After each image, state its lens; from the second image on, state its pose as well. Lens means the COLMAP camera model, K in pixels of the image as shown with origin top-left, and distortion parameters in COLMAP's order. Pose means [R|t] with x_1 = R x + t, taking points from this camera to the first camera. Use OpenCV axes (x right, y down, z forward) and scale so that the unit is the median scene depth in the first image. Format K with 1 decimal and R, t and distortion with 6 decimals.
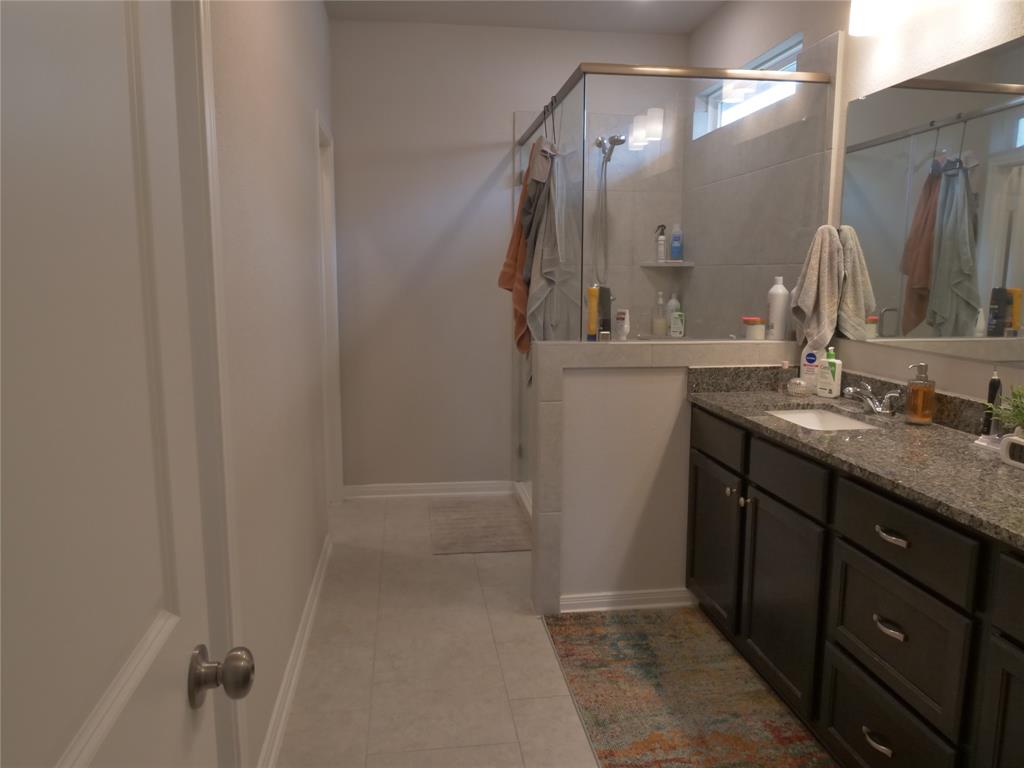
lens RADIAL K [[735.1, 0, 510.1], [0, 735.1, 382.0], [0, 0, 1]] dist [-0.025254, 0.007139]
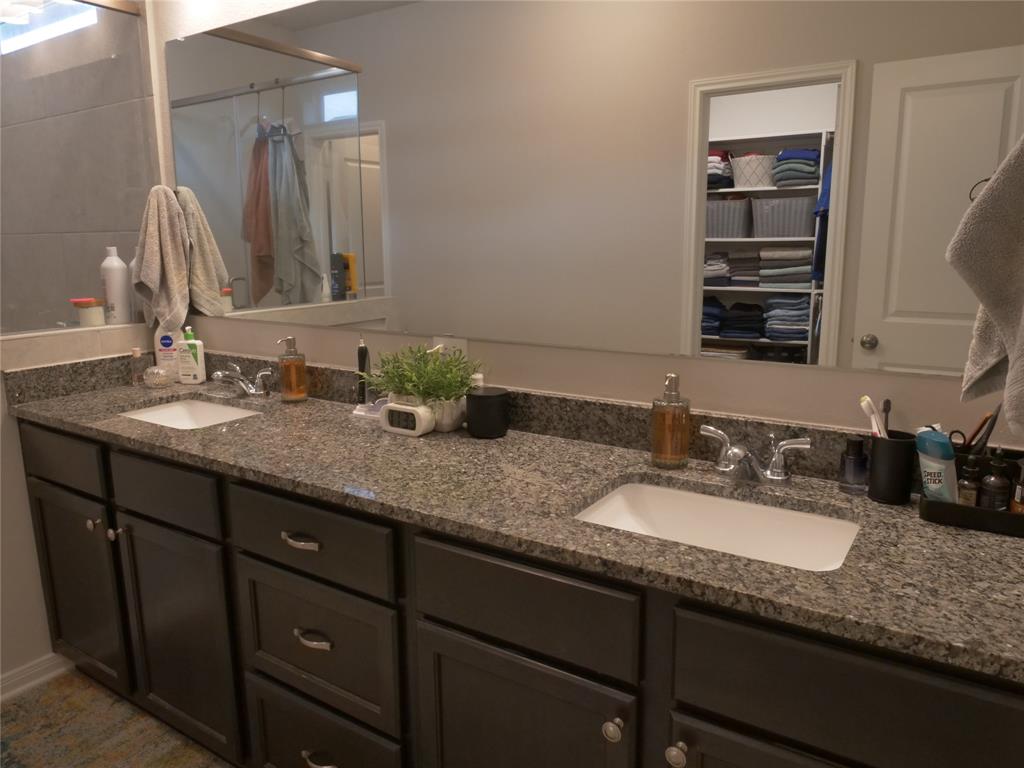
lens RADIAL K [[735.1, 0, 506.1], [0, 735.1, 384.2], [0, 0, 1]] dist [-0.025254, 0.007139]
pose [[0.665927, -0.150237, 0.730732, 0.044846], [0.117832, 0.988399, 0.095831, -0.019529], [-0.736652, 0.022287, 0.675904, 0.136663]]
